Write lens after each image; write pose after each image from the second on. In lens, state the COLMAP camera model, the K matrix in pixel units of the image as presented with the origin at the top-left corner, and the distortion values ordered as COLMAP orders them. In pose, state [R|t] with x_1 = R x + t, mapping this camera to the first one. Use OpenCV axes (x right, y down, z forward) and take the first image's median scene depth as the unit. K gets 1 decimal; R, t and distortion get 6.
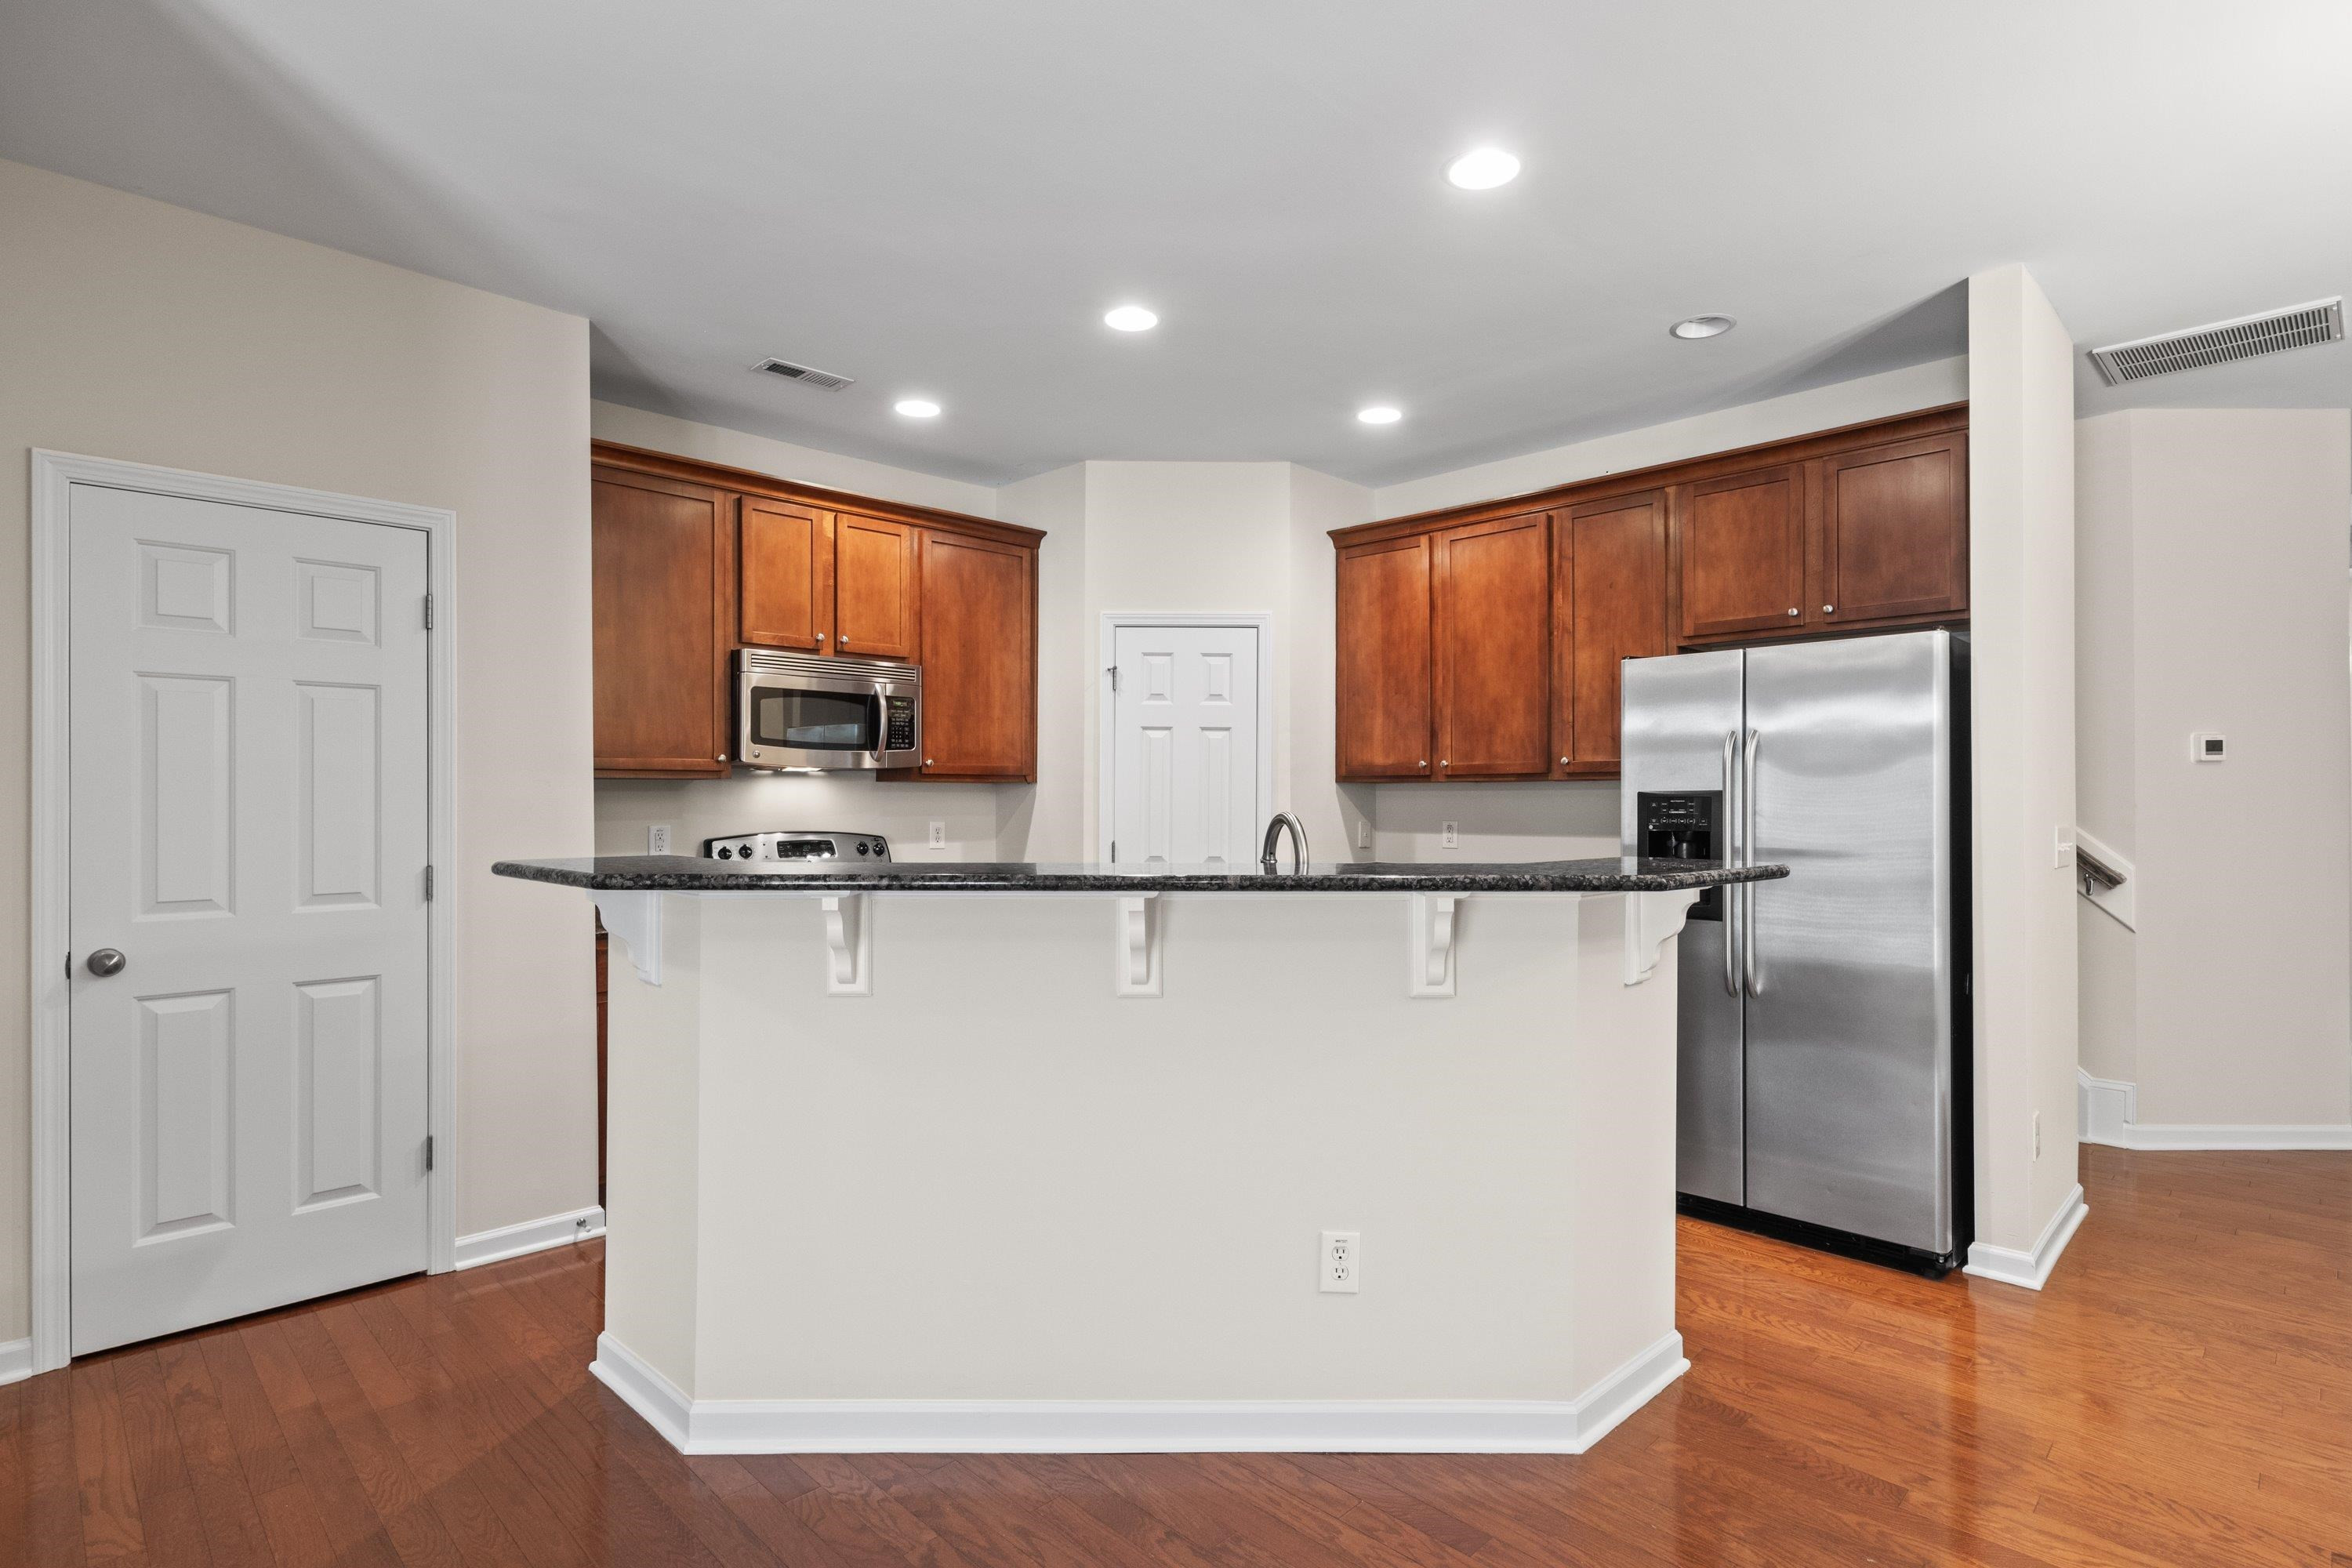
lens RADIAL K [[1164.1, 0, 1188.7], [0, 1164.1, 795.7], [0, 0, 1]] dist [-0.000896, 0.000150]
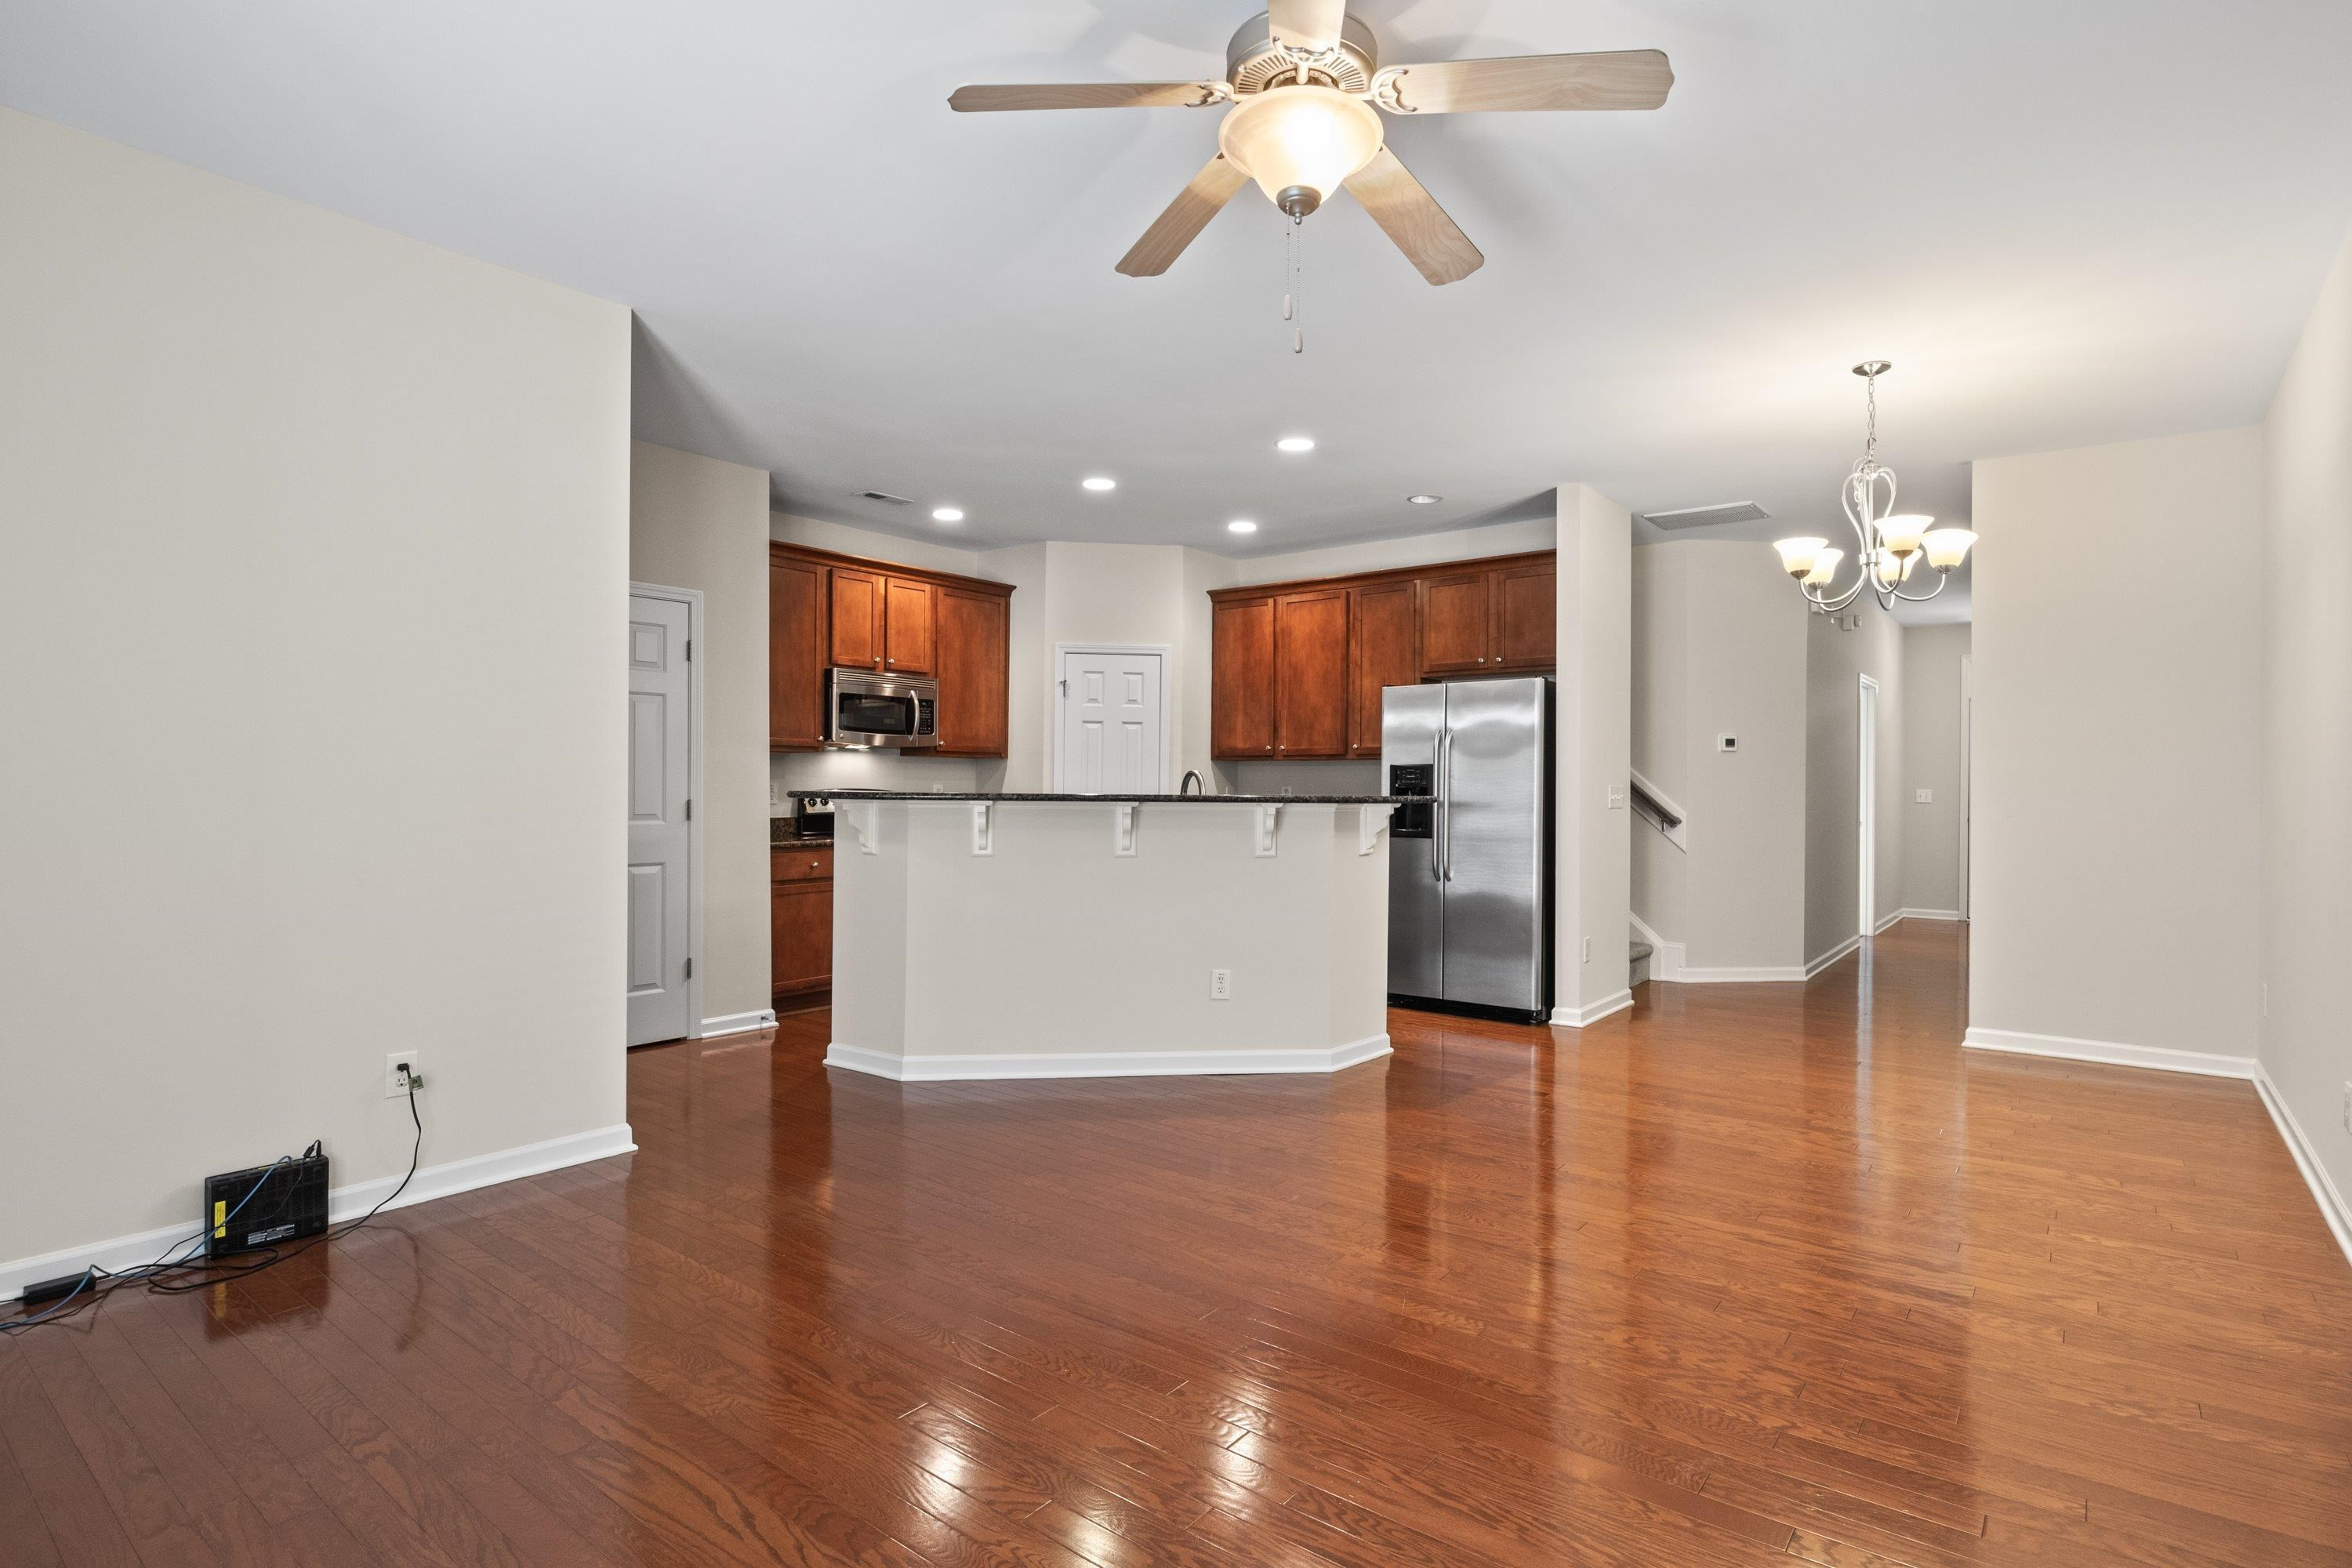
lens RADIAL K [[1164.1, 0, 1191.2], [0, 1164.1, 783.5], [0, 0, 1]] dist [-0.000896, 0.000150]
pose [[0.992562, 0.007167, 0.121530, -0.094425], [-0.007123, 0.999974, -0.000791, 0.023609], [-0.121532, -0.000081, 0.992587, -0.561017]]
